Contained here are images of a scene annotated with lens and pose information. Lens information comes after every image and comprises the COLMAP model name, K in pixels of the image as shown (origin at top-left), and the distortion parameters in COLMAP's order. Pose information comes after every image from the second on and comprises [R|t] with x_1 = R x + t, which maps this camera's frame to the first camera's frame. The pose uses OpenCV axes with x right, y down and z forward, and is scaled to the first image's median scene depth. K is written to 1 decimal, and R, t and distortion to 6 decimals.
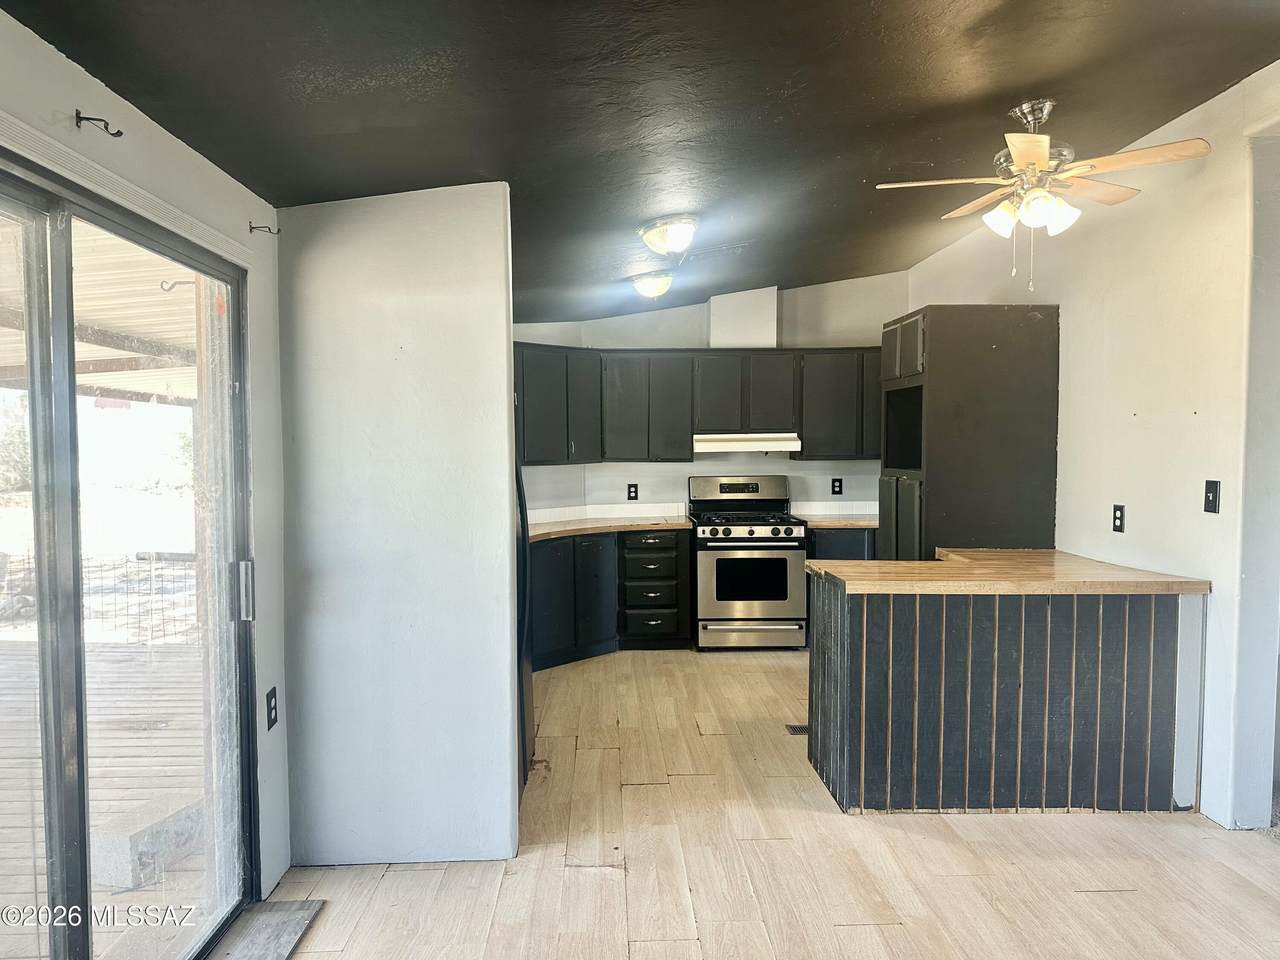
lens RADIAL K [[899.8, 0, 640.0], [0, 899.8, 480.0], [0, 0, 1]] dist [0.129129, -0.188310]
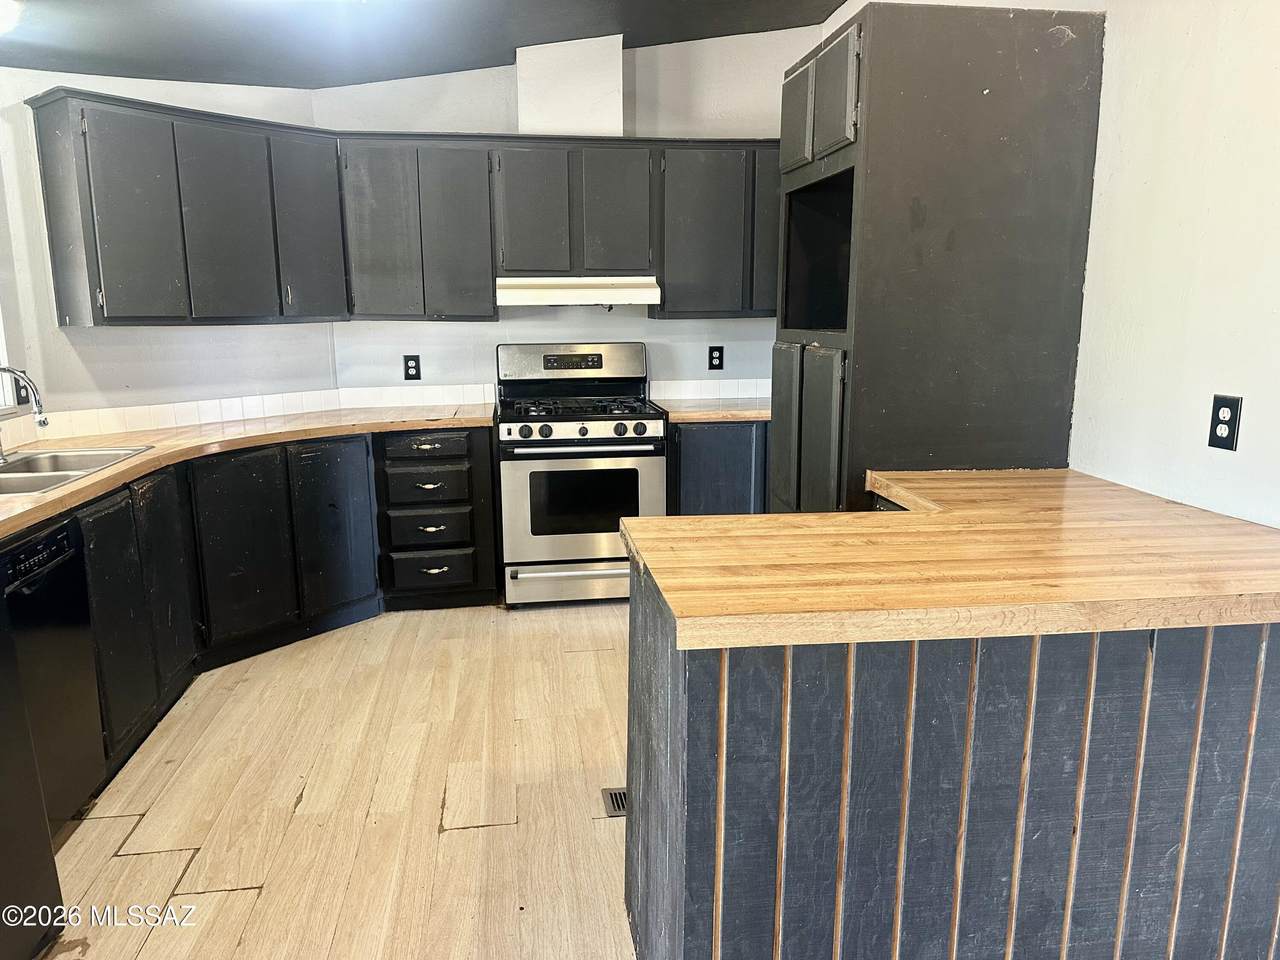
lens RADIAL K [[899.8, 0, 640.0], [0, 899.8, 480.0], [0, 0, 1]] dist [0.129129, -0.188310]
pose [[0.994353, -0.021994, 0.103819, 0.096062], [0.006528, 0.989112, 0.147020, -0.002453], [-0.105922, -0.145512, 0.983670, 0.350623]]
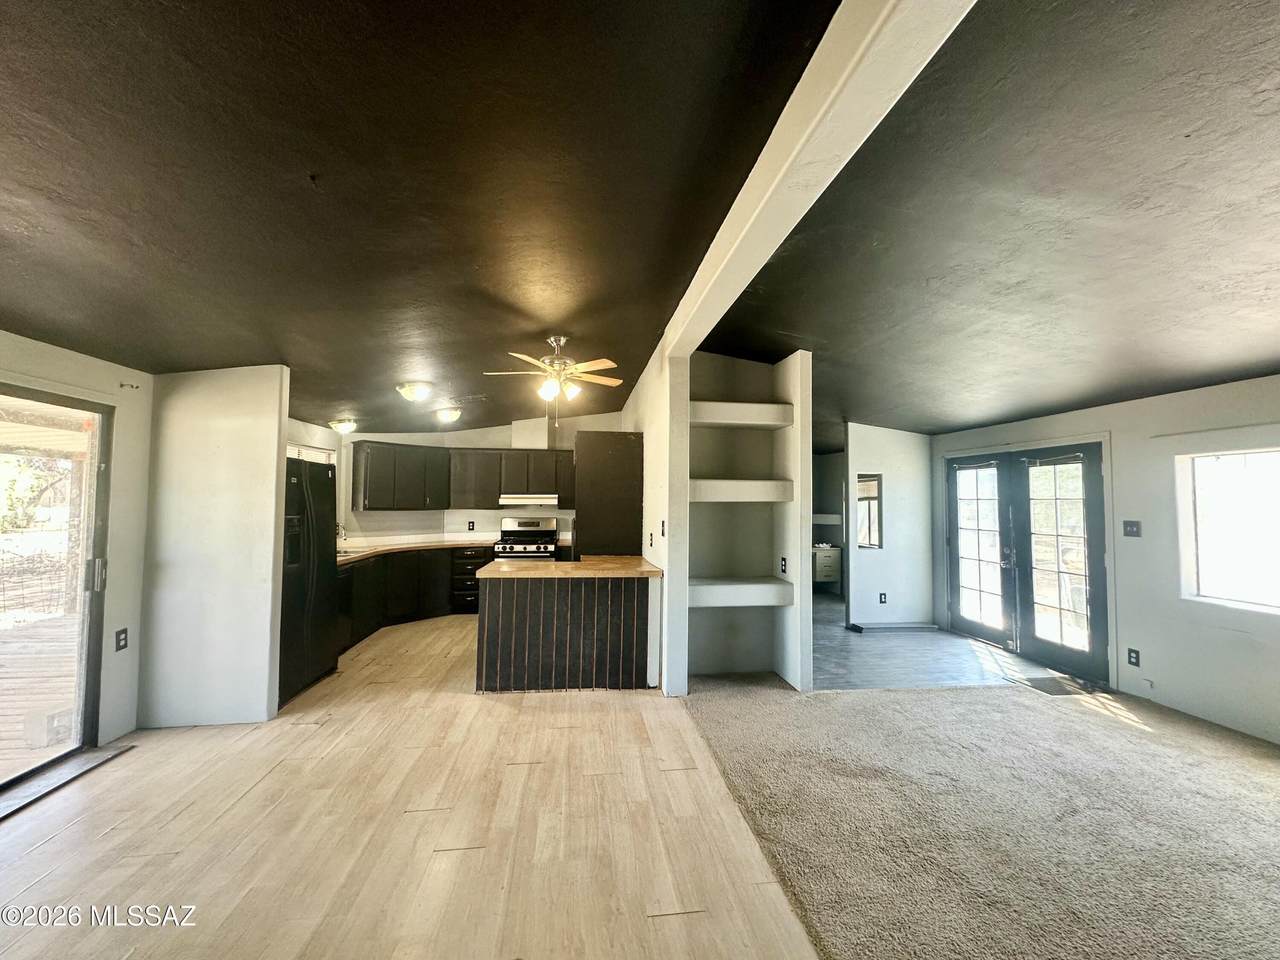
lens RADIAL K [[512.6, 0, 640.0], [0, 512.6, 480.0], [0, 0, 1]] dist [-0.000119, 0.000038]
pose [[0.995941, 0.014256, 0.088874, 0.263148], [-0.007087, 0.996733, -0.080461, 0.001660], [-0.089730, 0.079505, 0.992788, -0.071080]]
